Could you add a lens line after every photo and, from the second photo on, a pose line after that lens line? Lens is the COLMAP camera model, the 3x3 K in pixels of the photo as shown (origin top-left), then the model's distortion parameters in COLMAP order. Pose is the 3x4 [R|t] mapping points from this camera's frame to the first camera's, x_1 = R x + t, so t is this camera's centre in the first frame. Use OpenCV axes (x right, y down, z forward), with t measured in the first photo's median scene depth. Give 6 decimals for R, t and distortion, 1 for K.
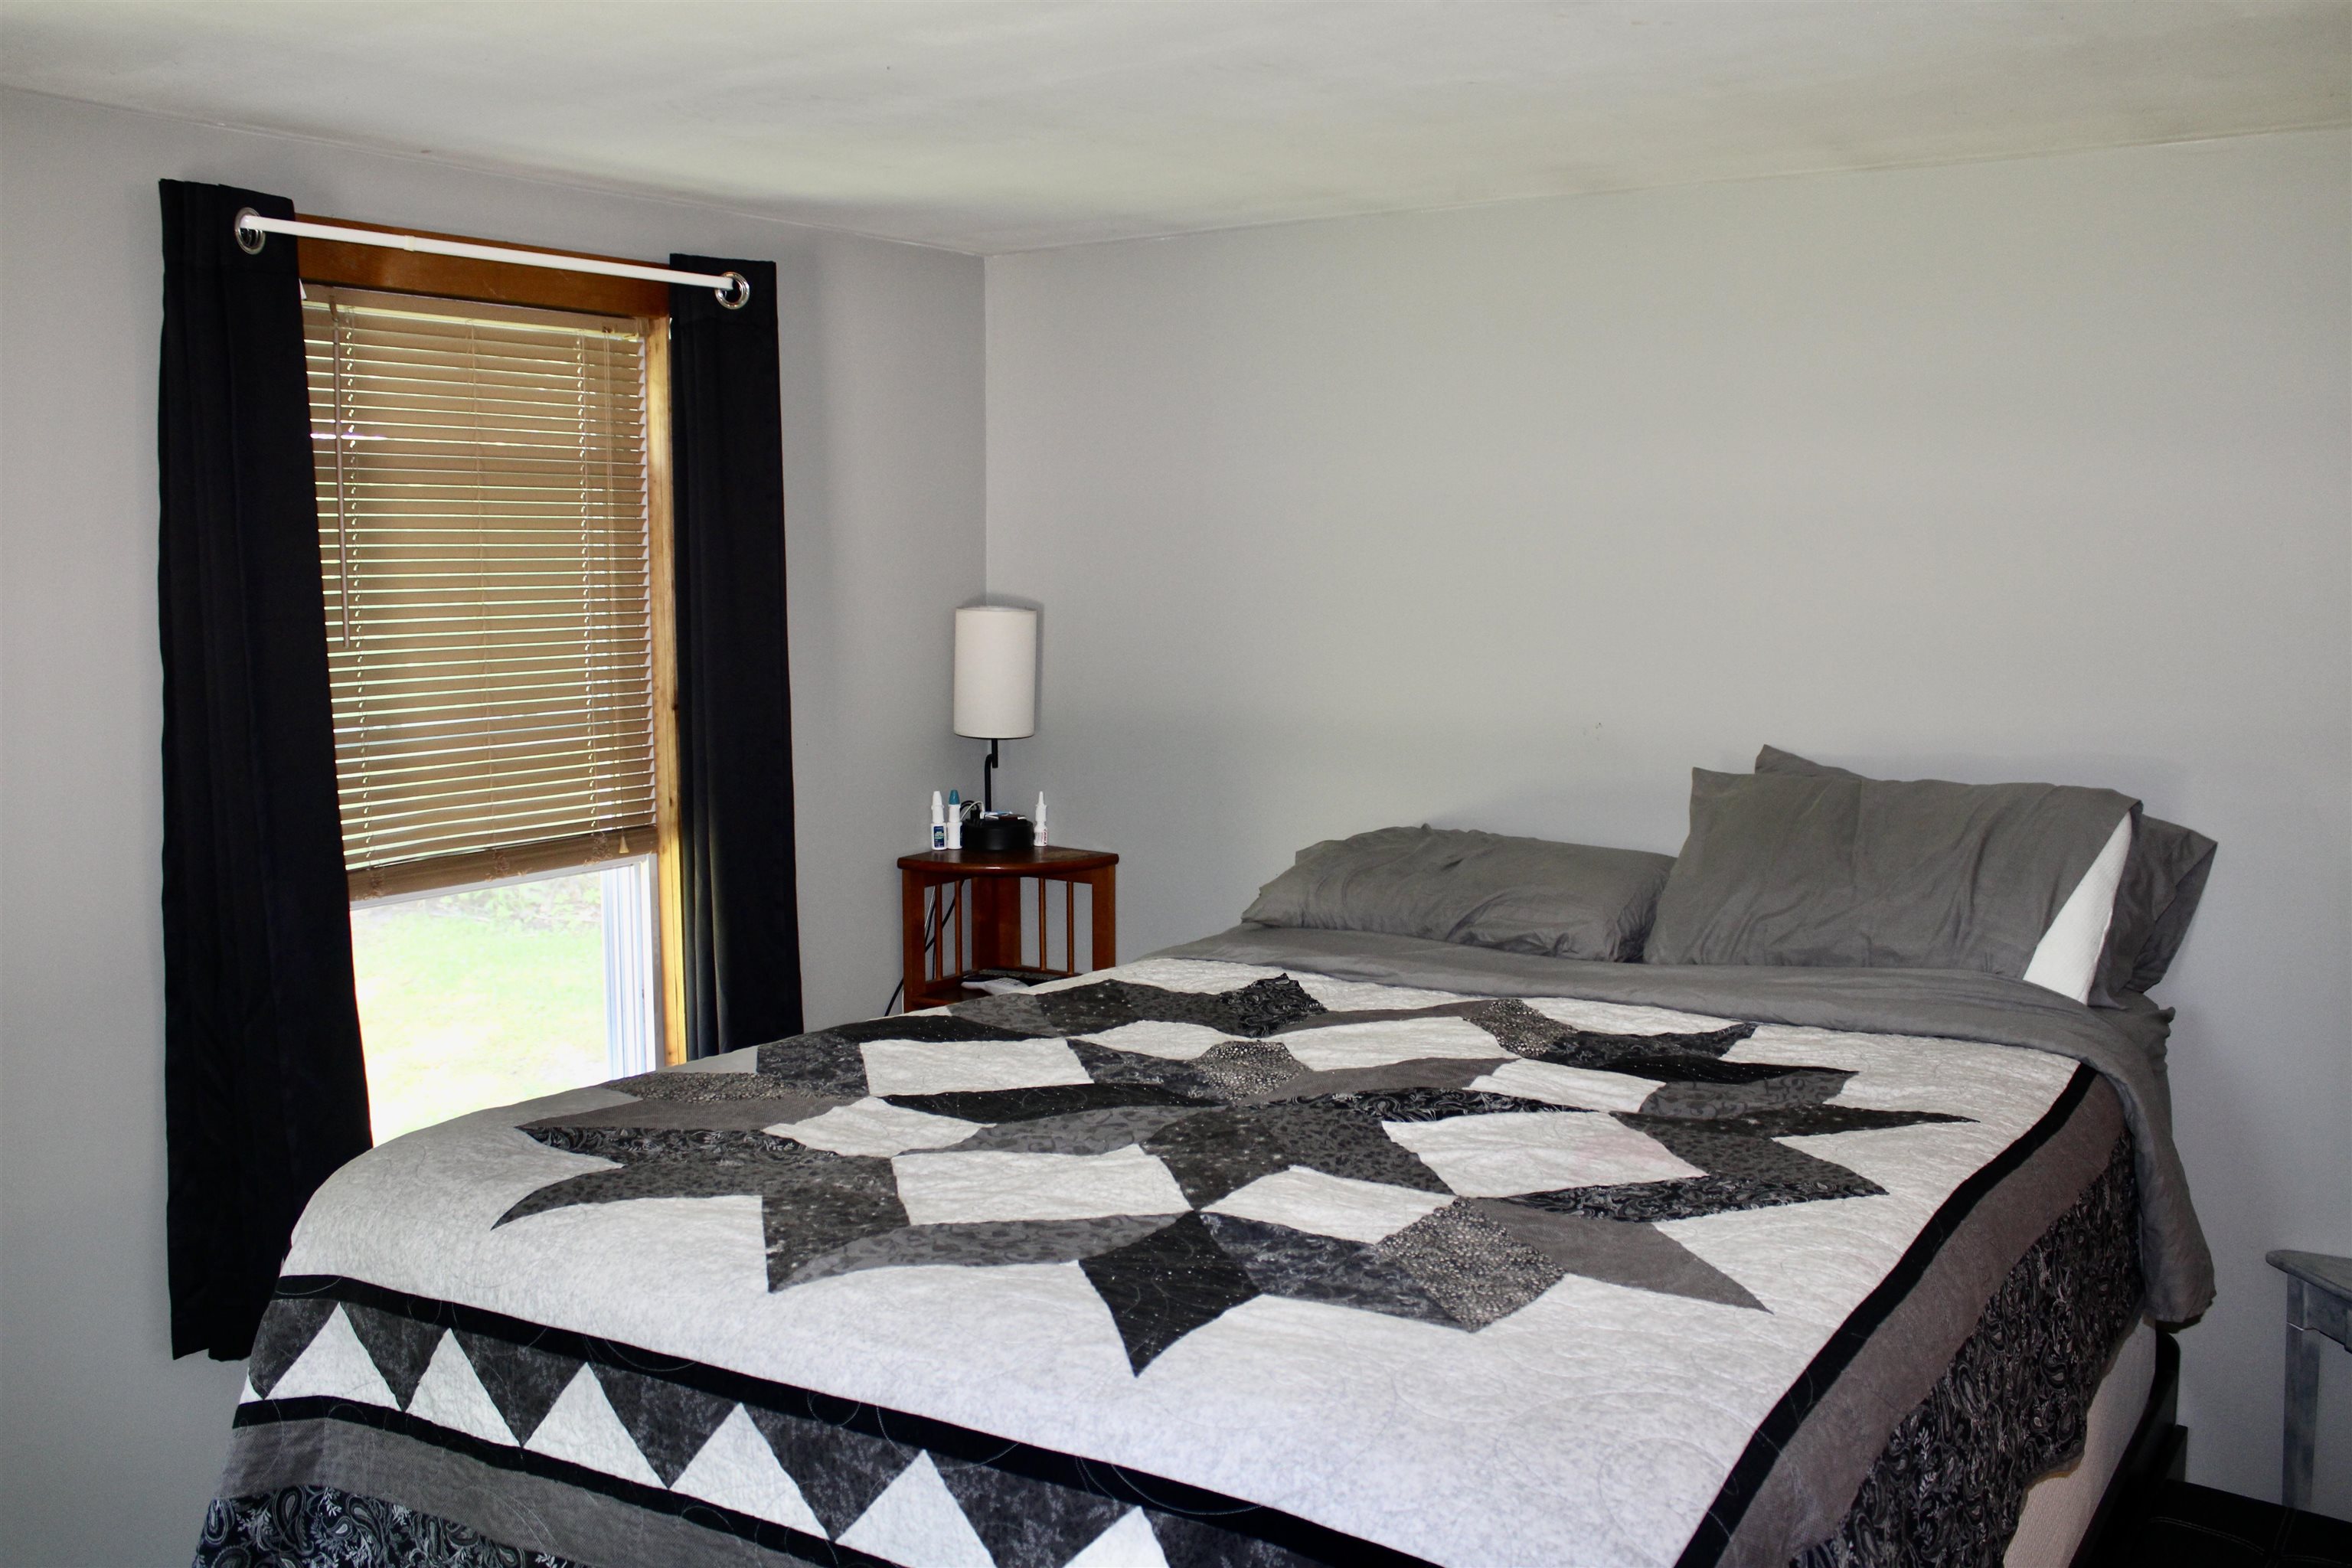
lens RADIAL K [[2132.2, 0, 1176.0], [0, 2132.2, 784.0], [0, 0, 1]] dist [-0.074304, 0.005458]
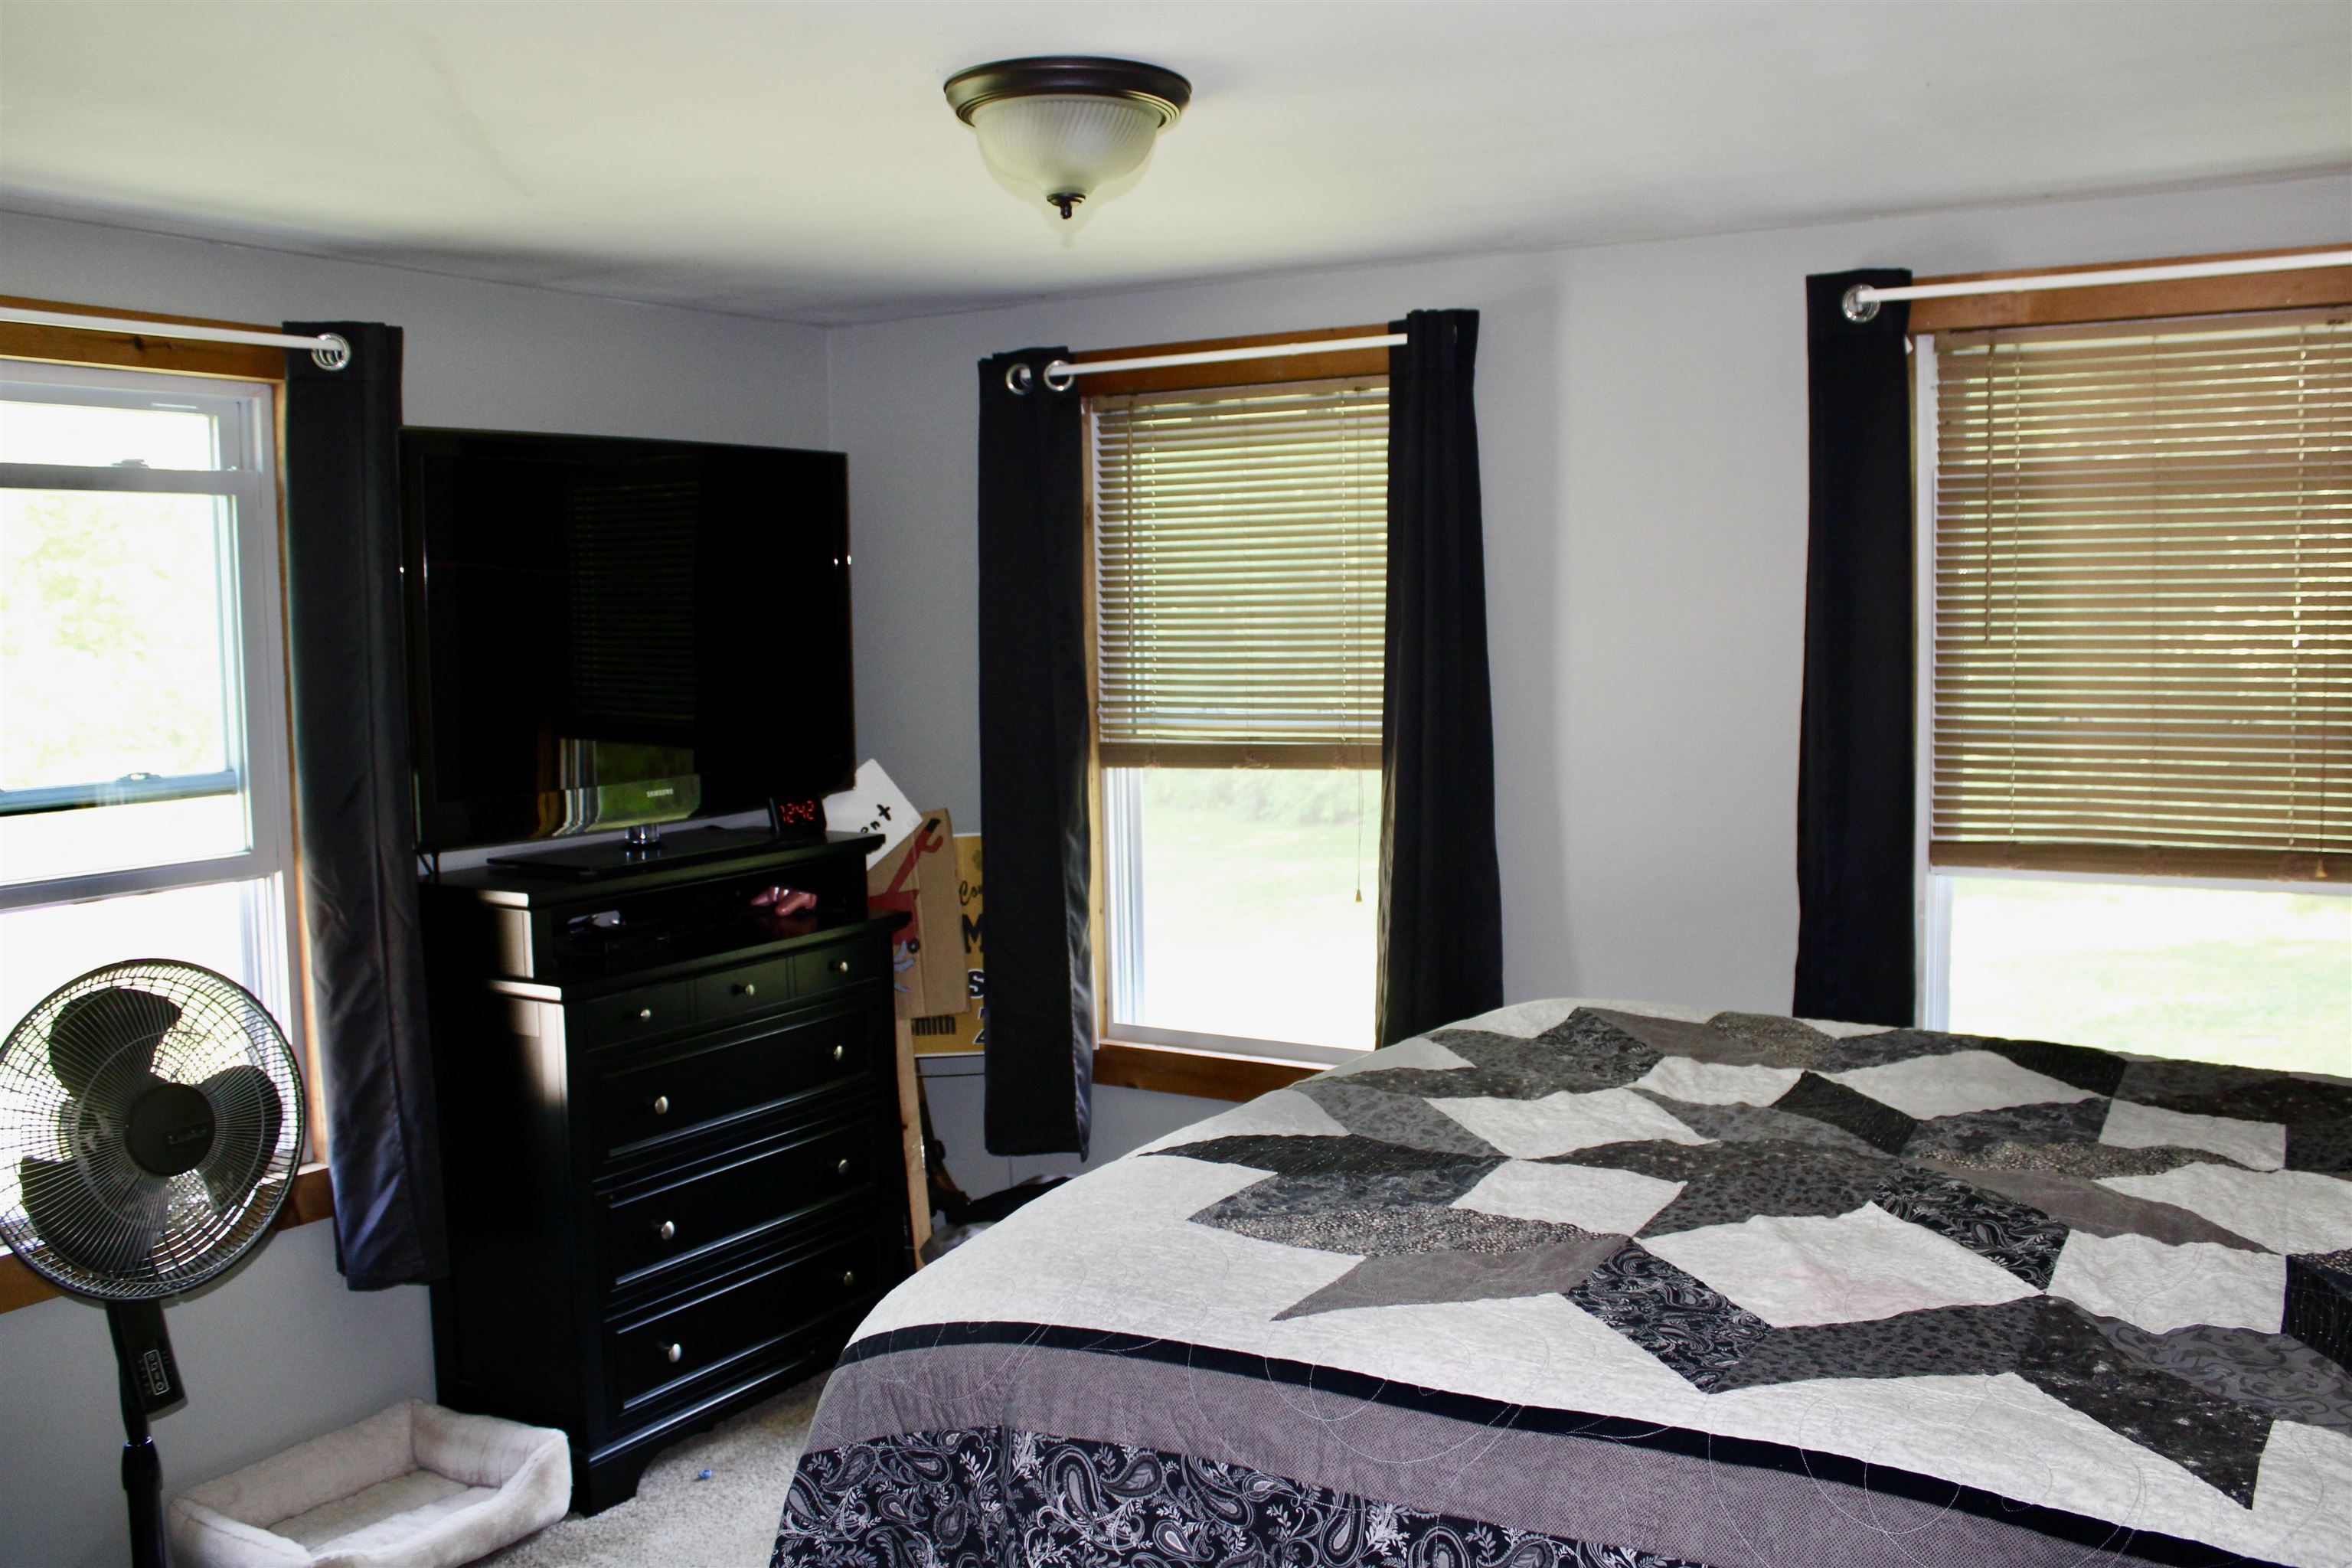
lens RADIAL K [[2132.2, 0, 1176.0], [0, 2132.2, 784.0], [0, 0, 1]] dist [-0.074304, 0.005458]
pose [[0.007781, 0.083647, -0.996465, 0.972165], [-0.090939, 0.992425, 0.082598, -0.057919], [0.995826, 0.089975, 0.015329, 0.716165]]
